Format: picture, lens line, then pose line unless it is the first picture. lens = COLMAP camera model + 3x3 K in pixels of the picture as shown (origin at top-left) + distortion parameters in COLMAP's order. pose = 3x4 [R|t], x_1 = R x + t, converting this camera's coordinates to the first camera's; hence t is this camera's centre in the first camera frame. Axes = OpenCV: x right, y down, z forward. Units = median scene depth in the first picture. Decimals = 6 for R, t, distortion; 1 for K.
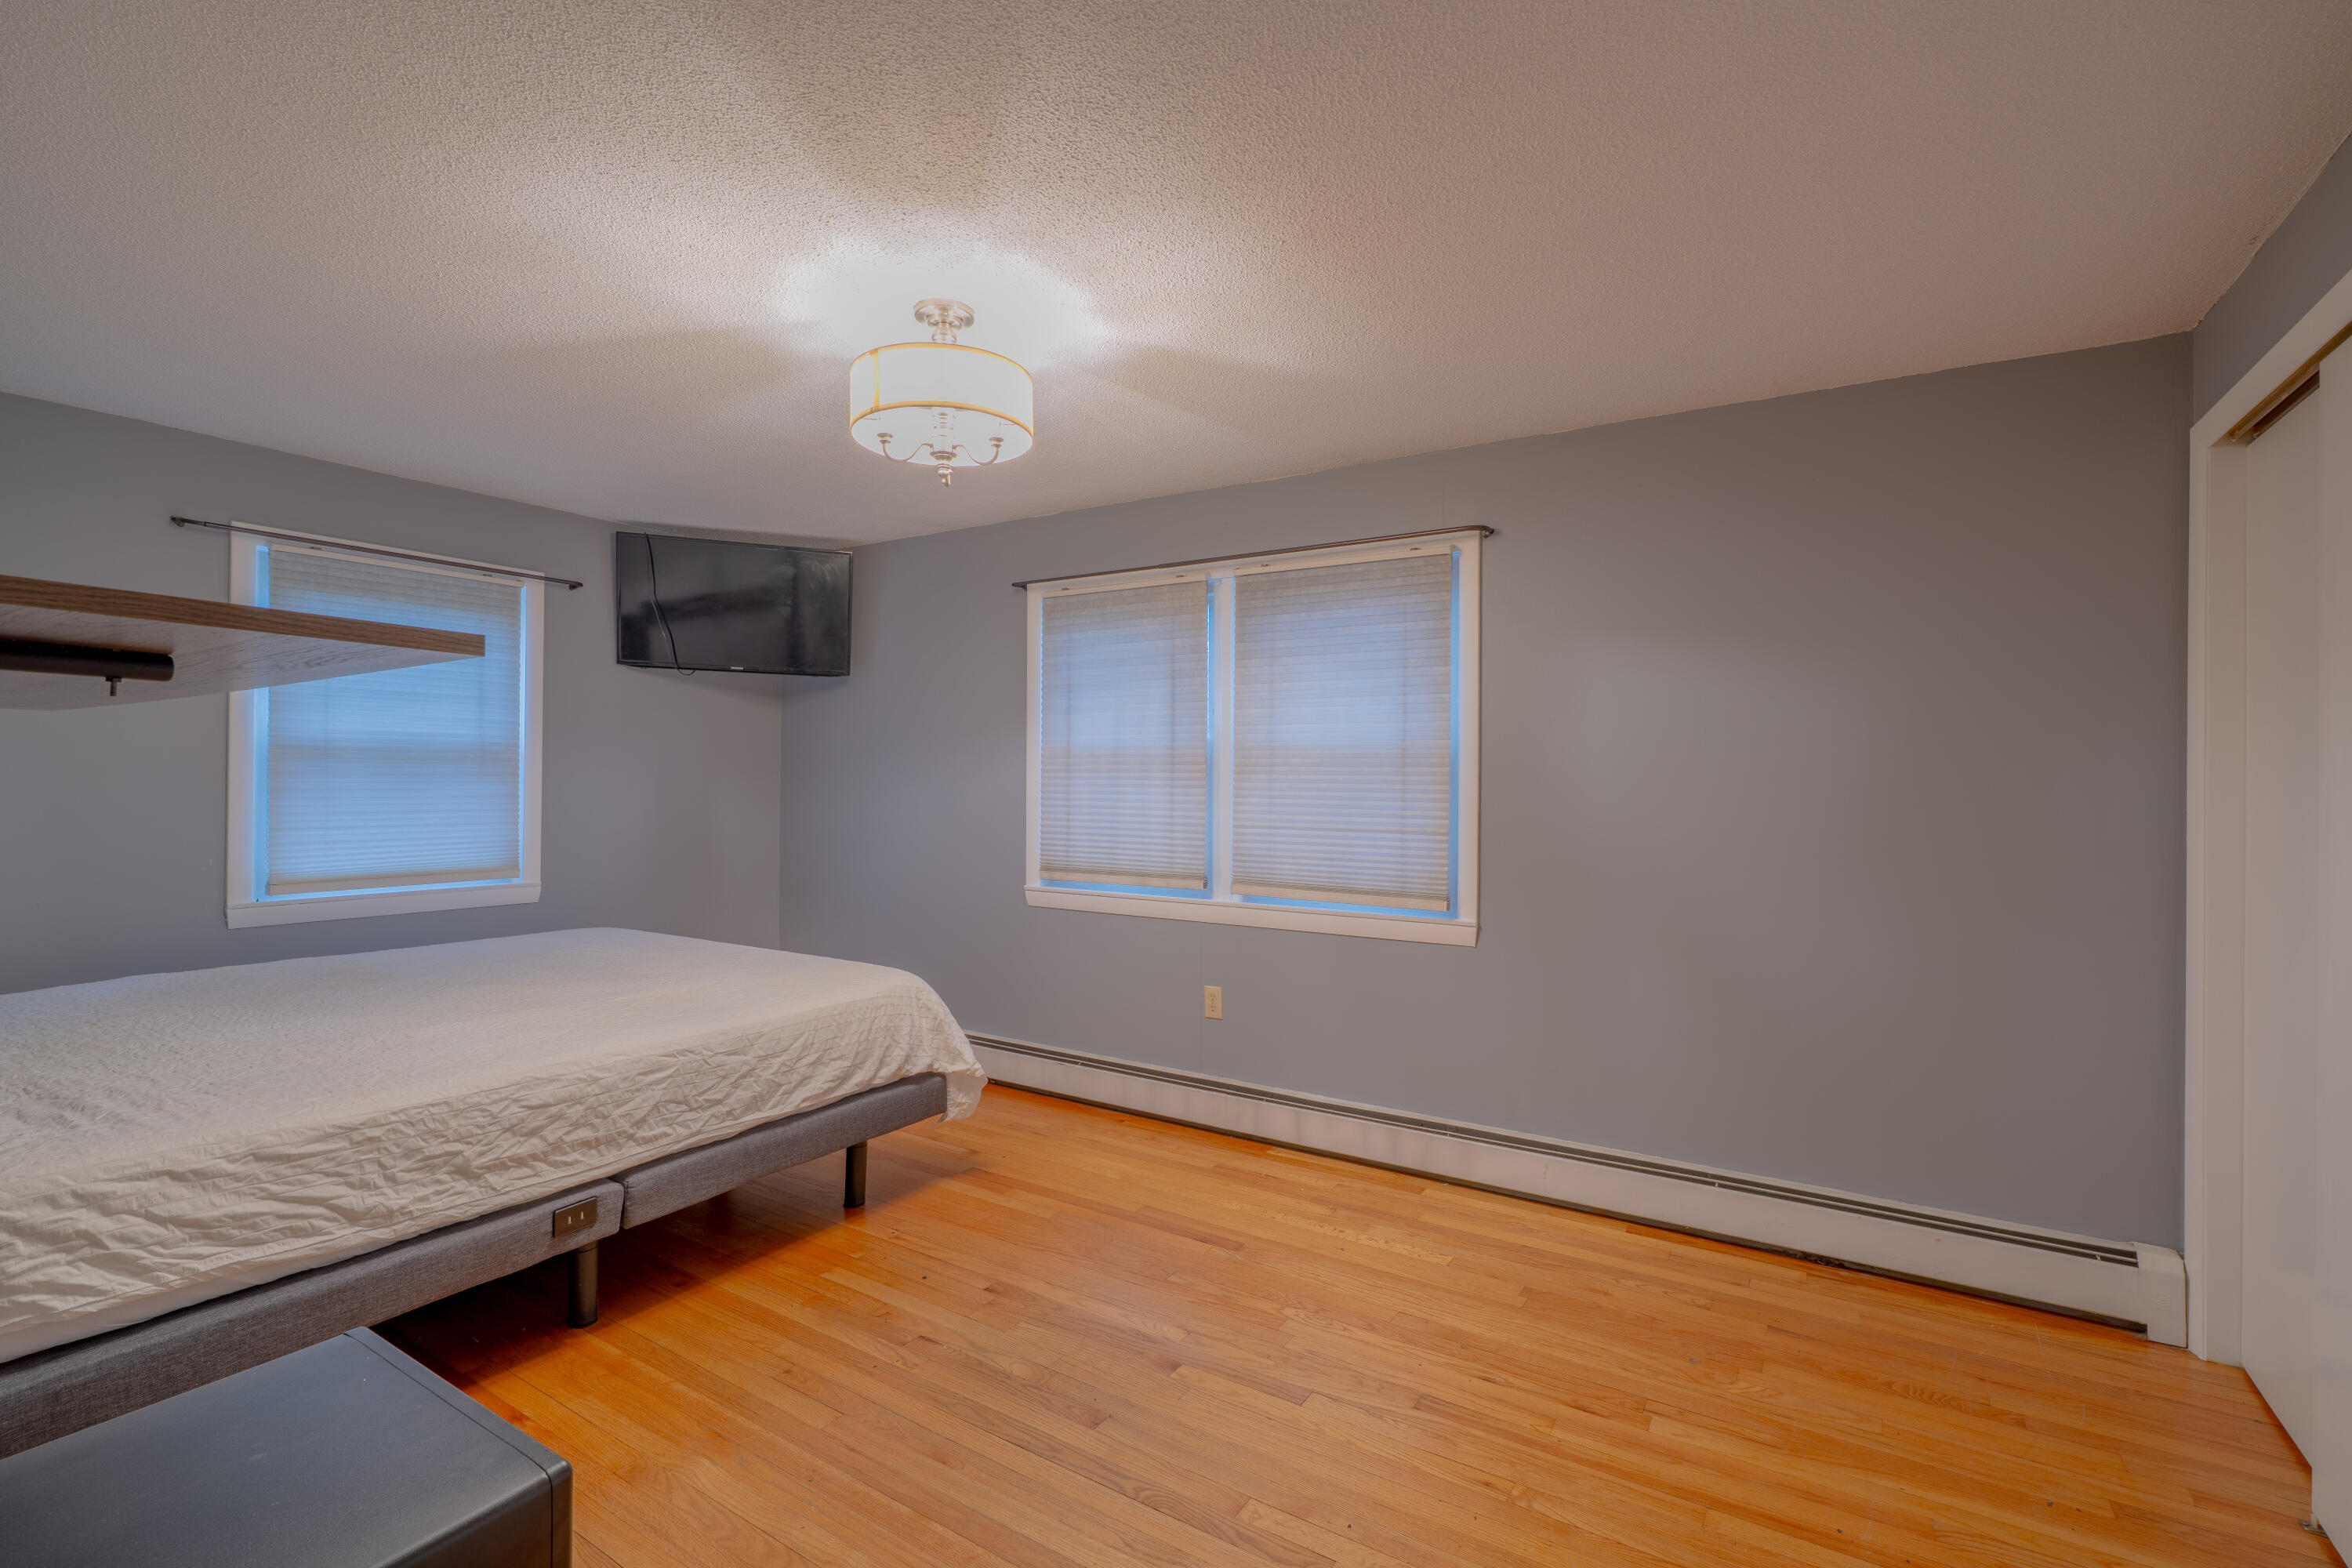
lens RADIAL K [[1052.3, 0, 1179.6], [0, 1052.3, 786.3], [0, 0, 1]] dist [-0.004690, 0.002232]
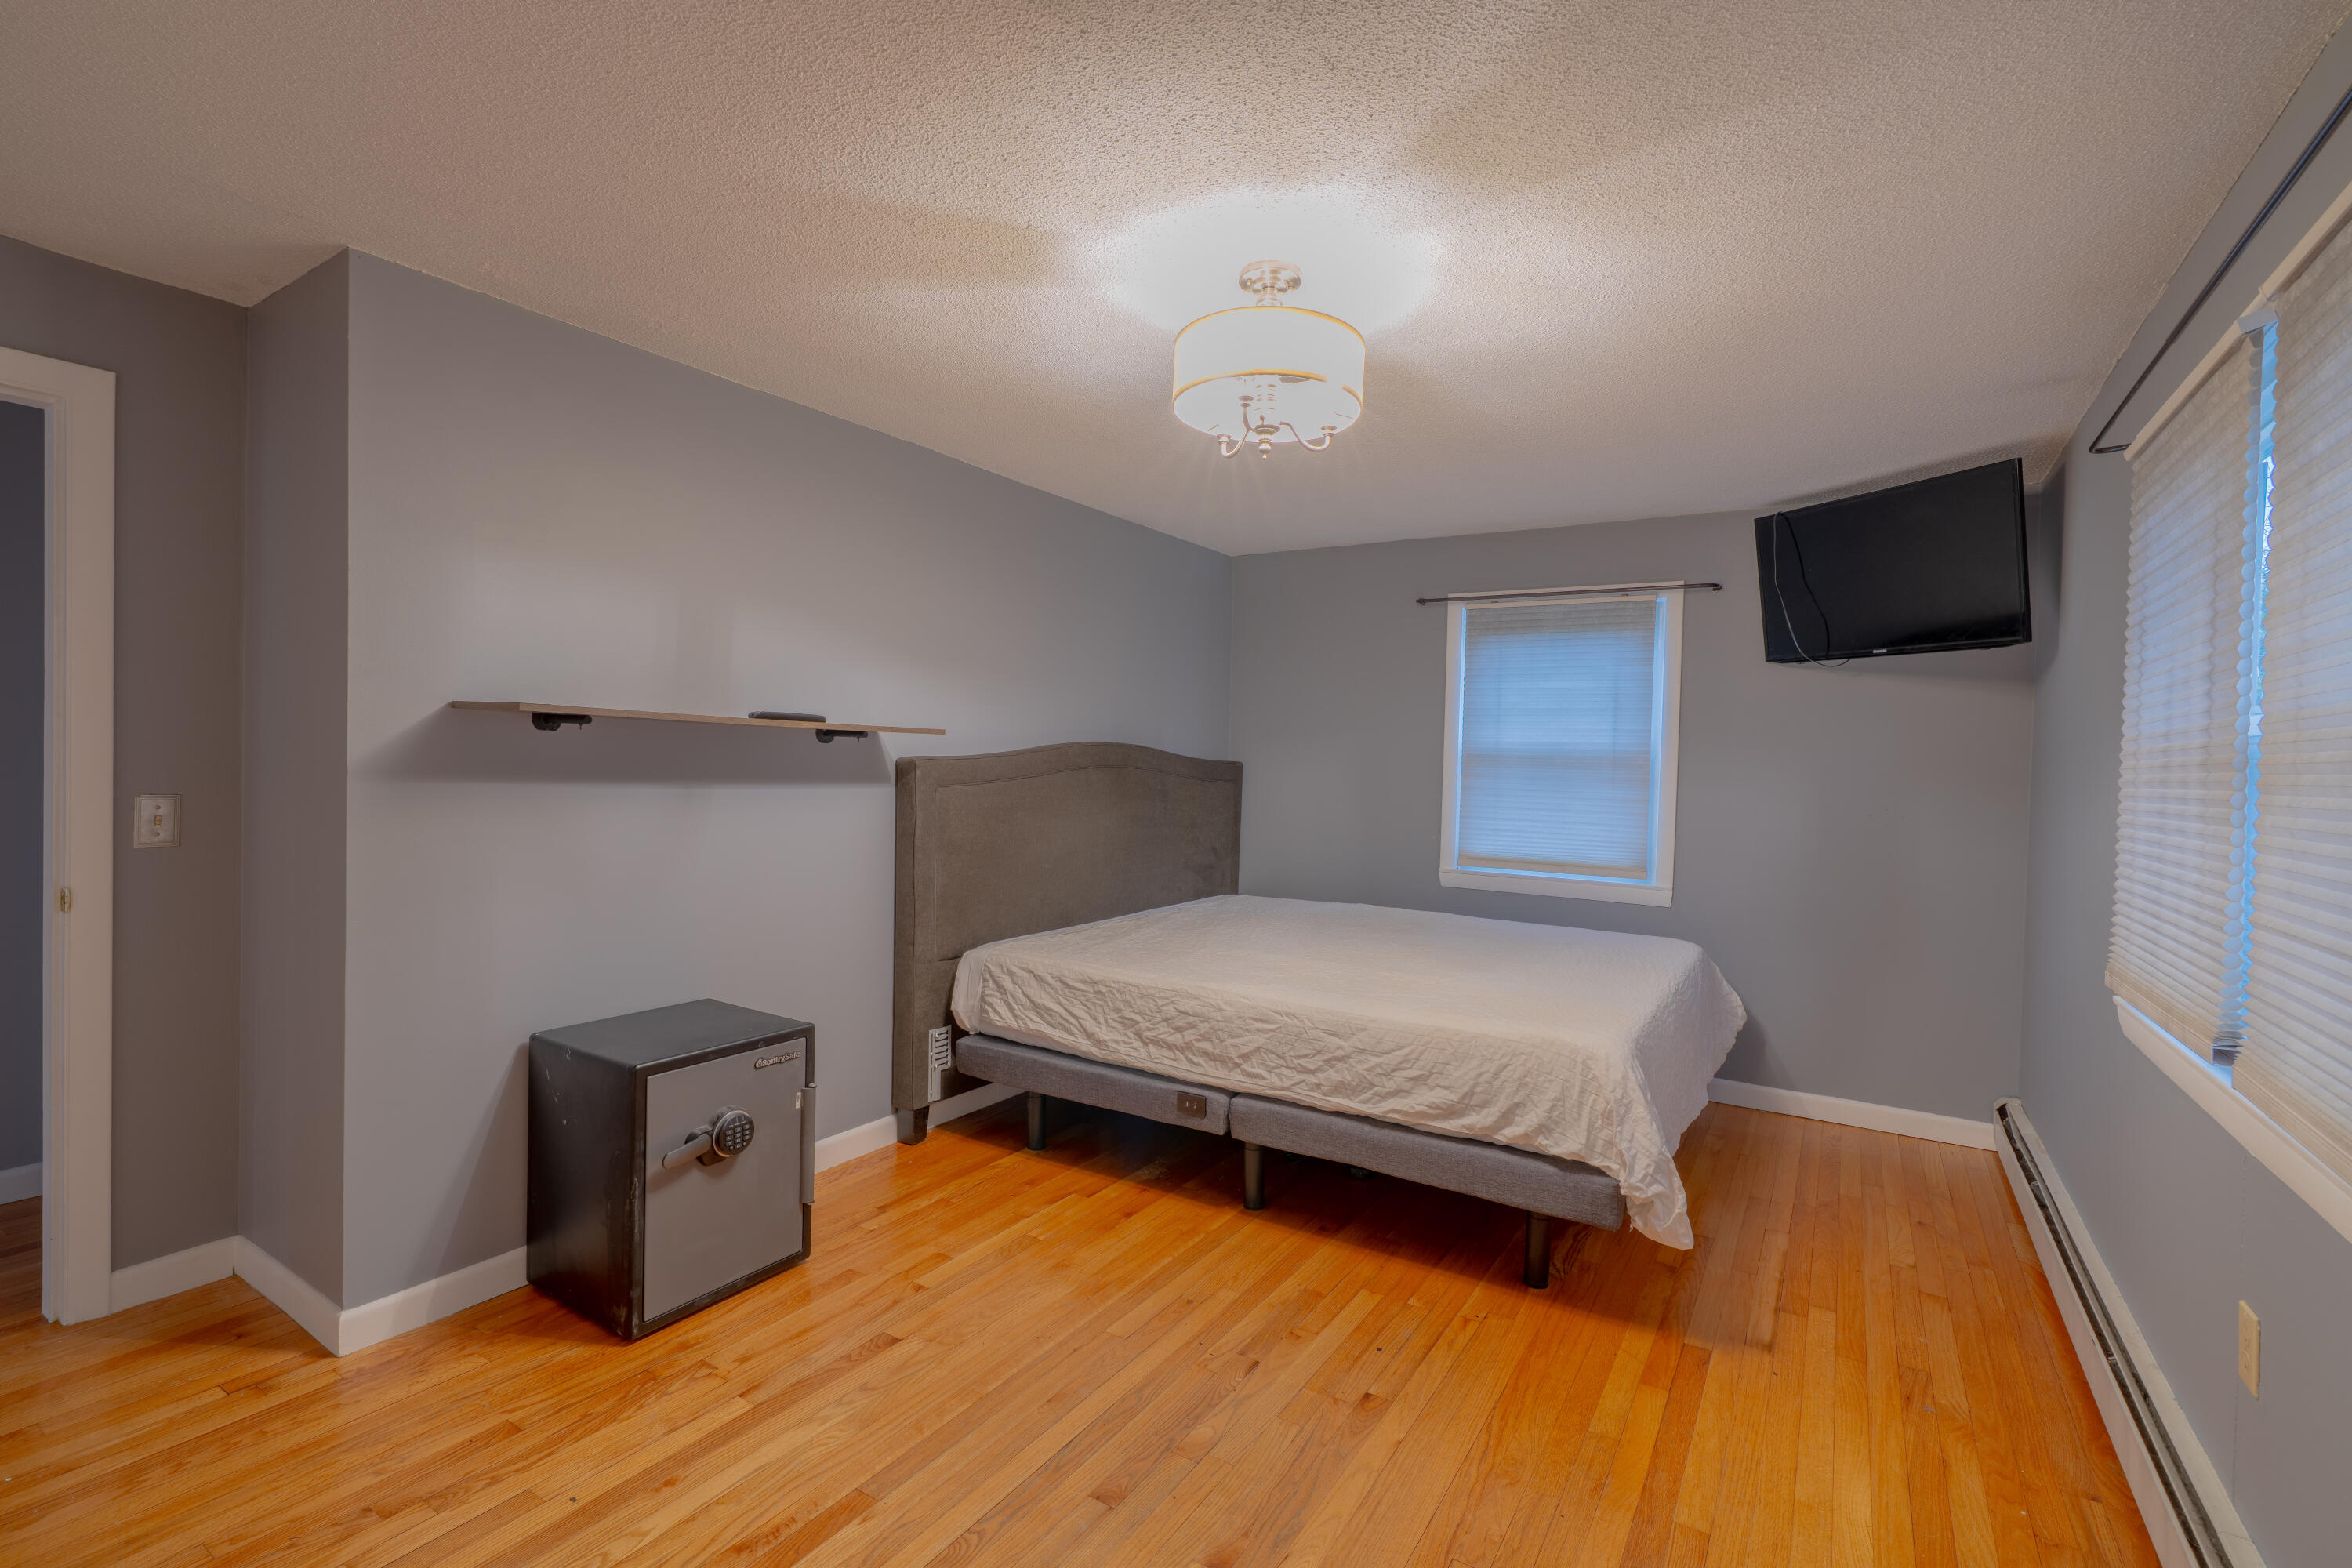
lens RADIAL K [[1052.3, 0, 1185.0], [0, 1052.3, 785.3], [0, 0, 1]] dist [-0.004690, 0.002232]
pose [[-0.000667, 0.014660, -0.999892, 0.665360], [-0.034453, 0.999299, 0.014675, -0.009550], [0.999406, 0.034459, -0.000161, 0.874412]]
